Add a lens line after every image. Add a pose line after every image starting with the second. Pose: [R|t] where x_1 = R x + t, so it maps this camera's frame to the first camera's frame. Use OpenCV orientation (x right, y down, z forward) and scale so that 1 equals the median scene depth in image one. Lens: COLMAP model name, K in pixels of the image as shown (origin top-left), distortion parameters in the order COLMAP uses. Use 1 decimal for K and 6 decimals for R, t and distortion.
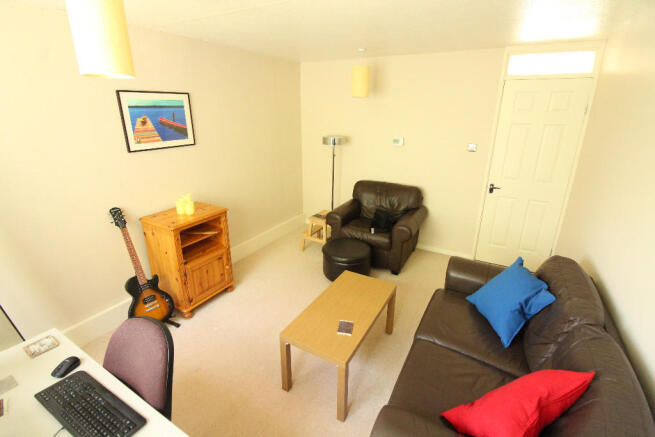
lens RADIAL K [[304.2, 0, 331.2], [0, 304.2, 208.1], [0, 0, 1]] dist [0.001749, -0.013087]
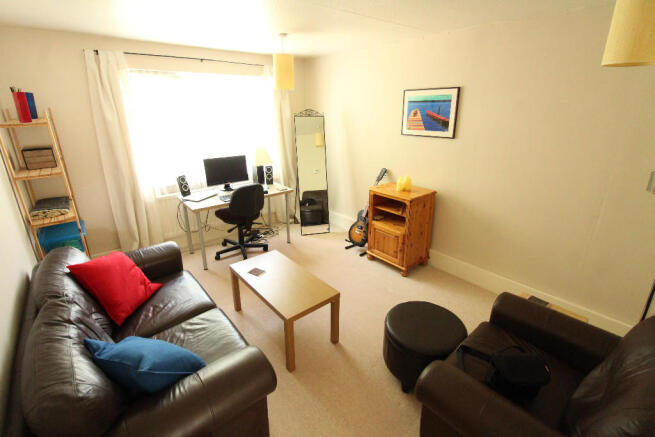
lens RADIAL K [[304.2, 0, 331.2], [0, 304.2, 208.1], [0, 0, 1]] dist [0.001749, -0.013087]
pose [[-0.336711, 0.295987, -0.893878, 0.715893], [-0.291851, 0.869754, 0.397934, -0.316875], [0.895237, 0.394868, -0.206472, 1.018626]]
